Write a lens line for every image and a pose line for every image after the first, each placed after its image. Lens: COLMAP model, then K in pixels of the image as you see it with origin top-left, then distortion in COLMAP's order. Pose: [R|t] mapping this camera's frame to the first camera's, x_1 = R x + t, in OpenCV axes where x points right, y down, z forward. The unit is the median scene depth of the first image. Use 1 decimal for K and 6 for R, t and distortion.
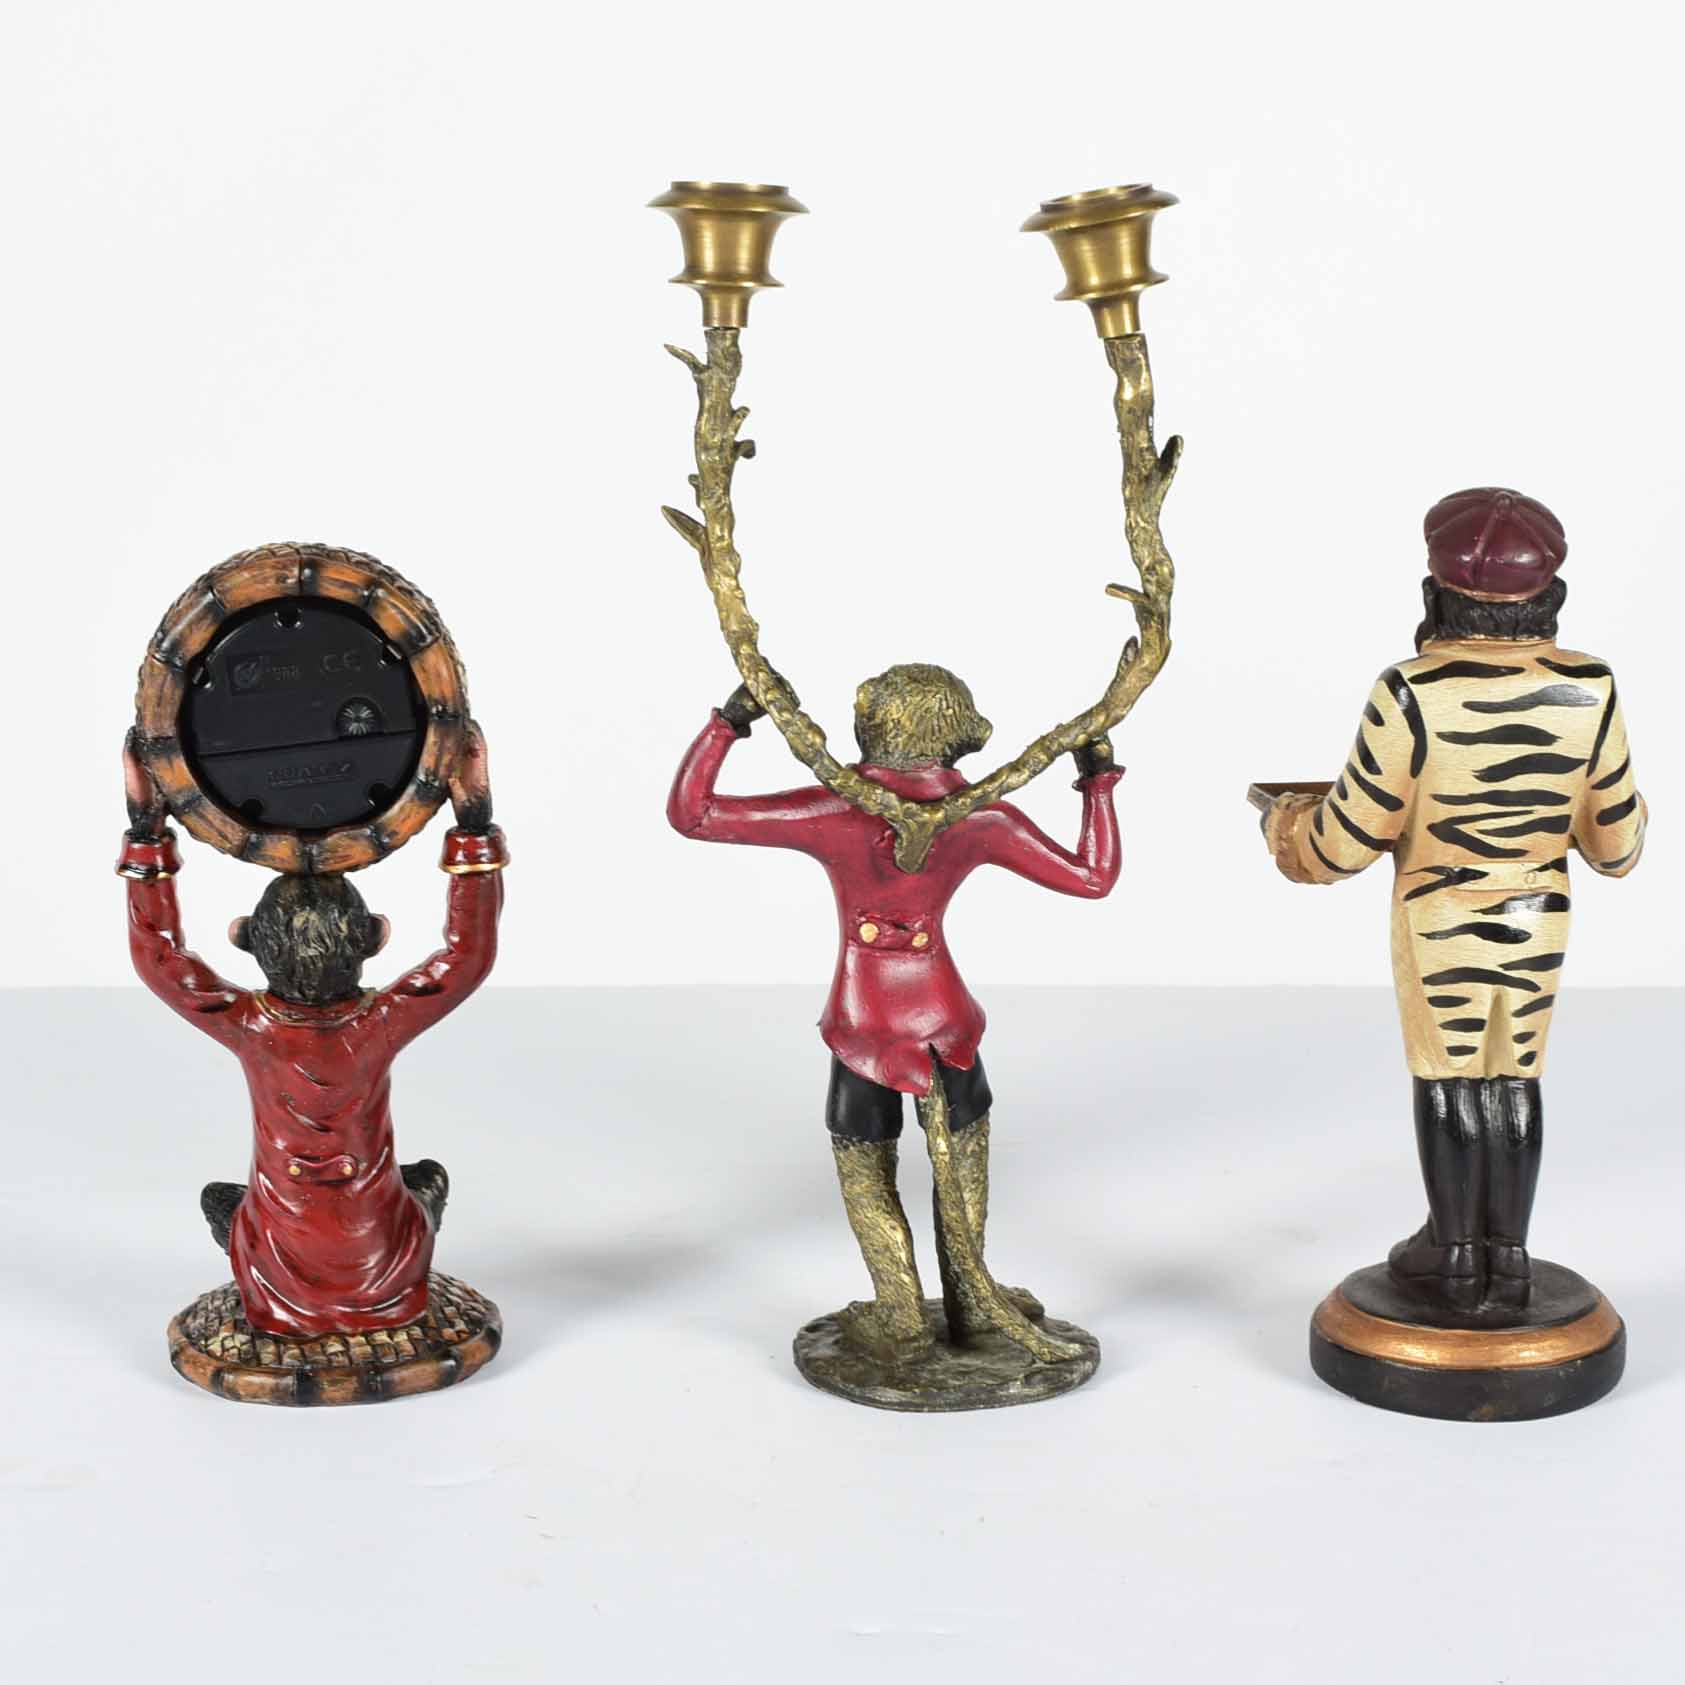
lens RADIAL K [[3293.6, 0, 928.7], [0, 3293.6, 883.7], [0, 0, 1]] dist [-0.023055, 0.059511]
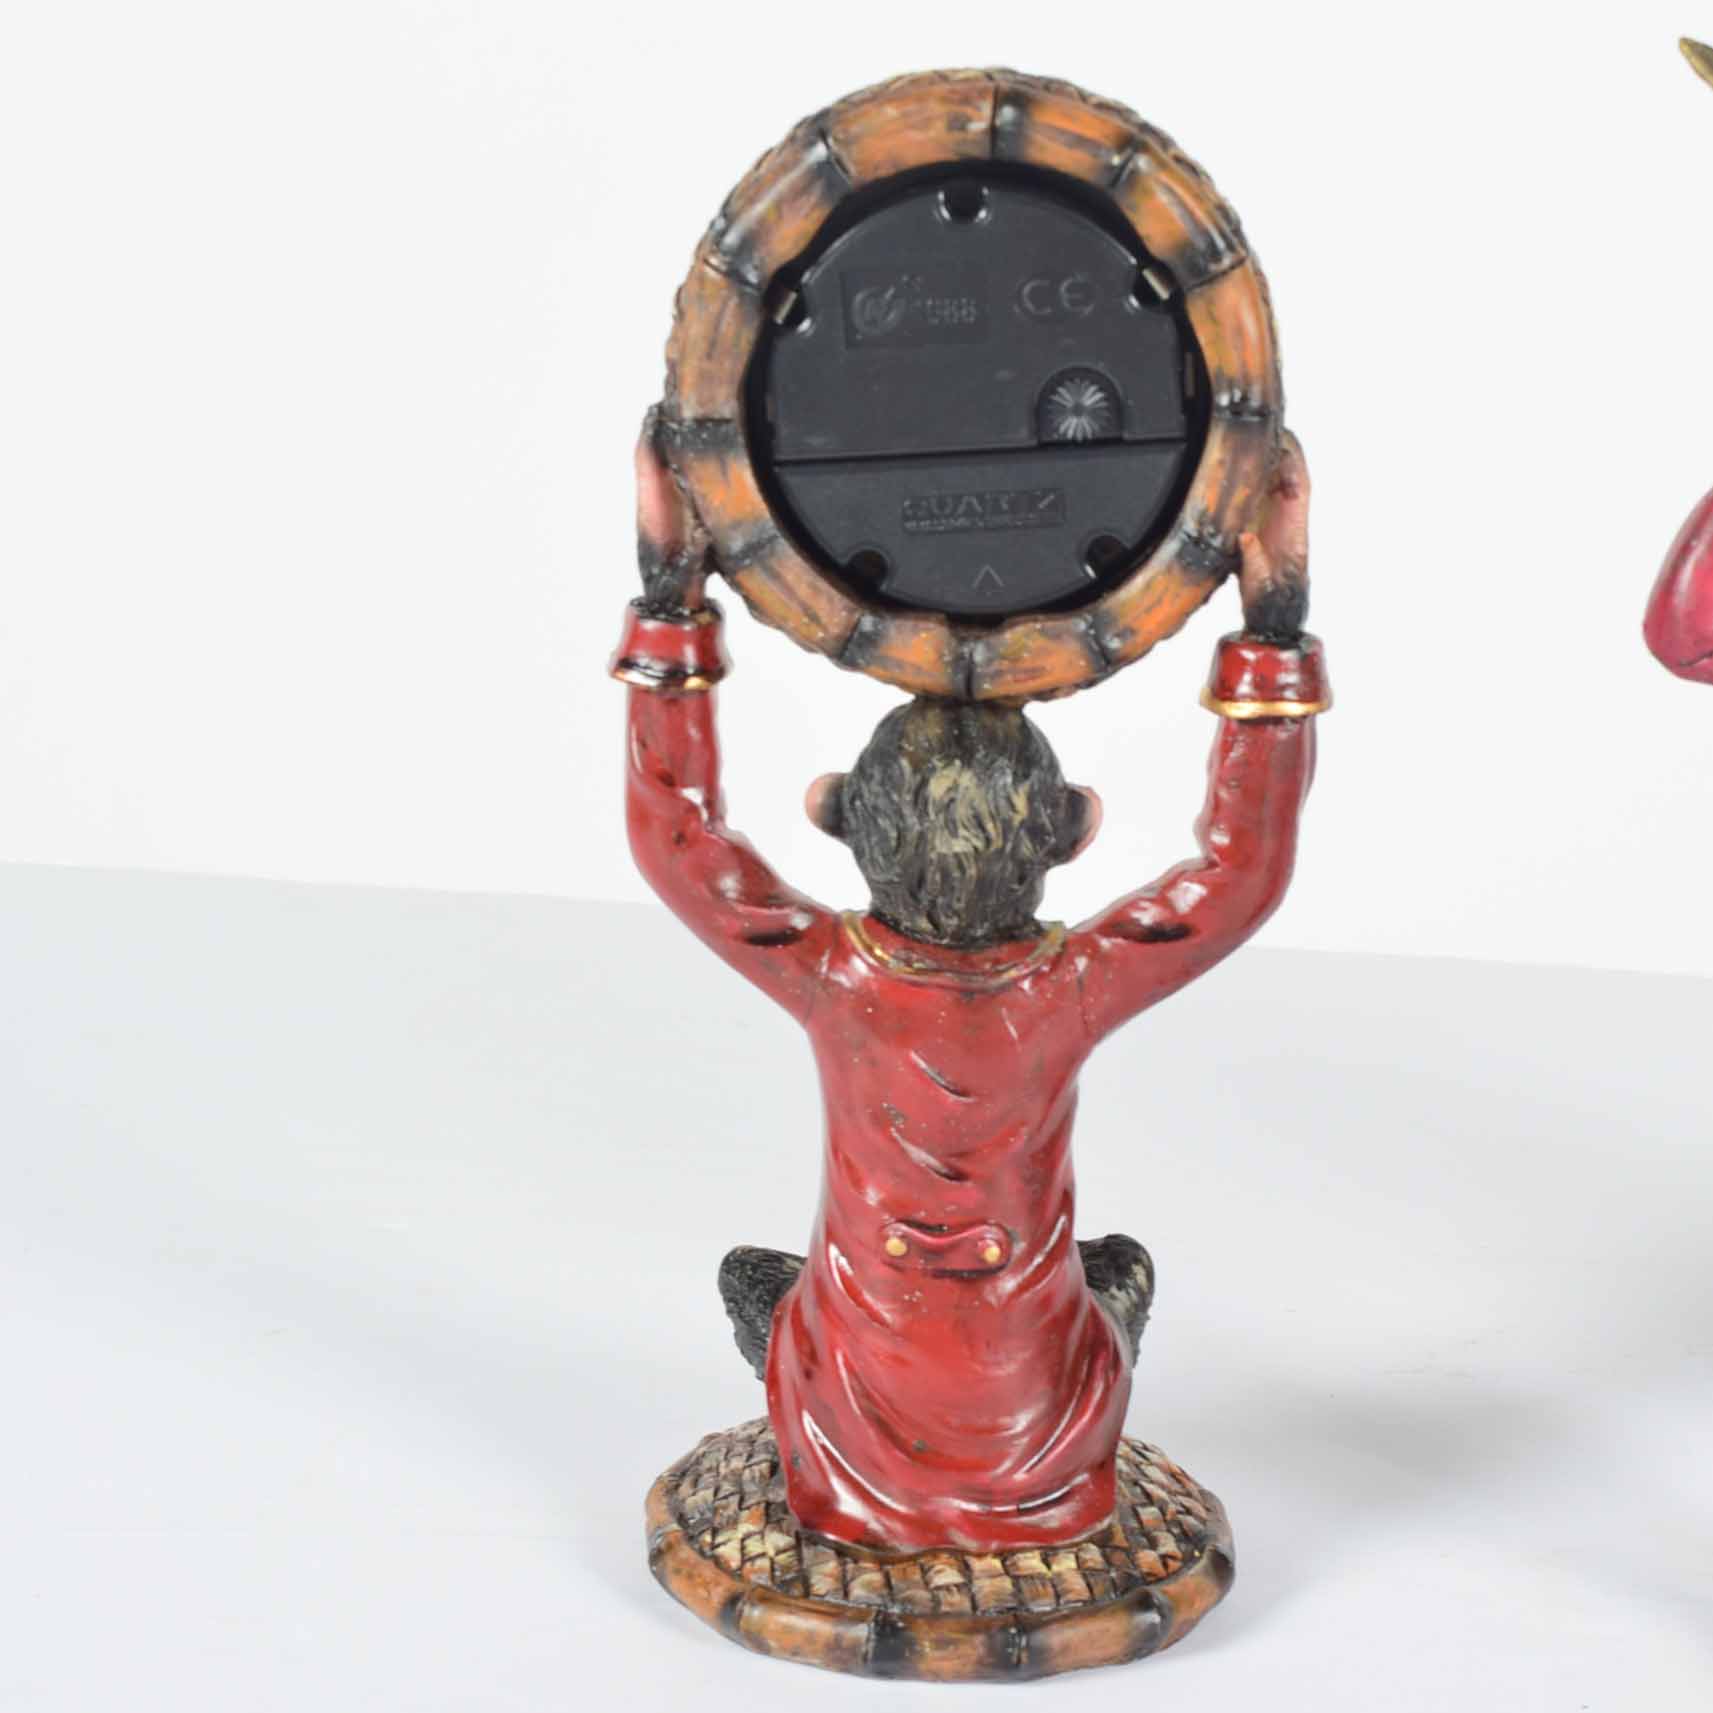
lens RADIAL K [[3703.6, 0, 1055.0], [0, 3703.6, 947.1], [0, 0, 1]] dist [-0.039563, 0.128724]
pose [[0.990428, 0.071806, -0.117883, -0.099715], [-0.068330, 0.997108, 0.033268, 0.016028], [0.119931, -0.024895, 0.992470, 0.404571]]
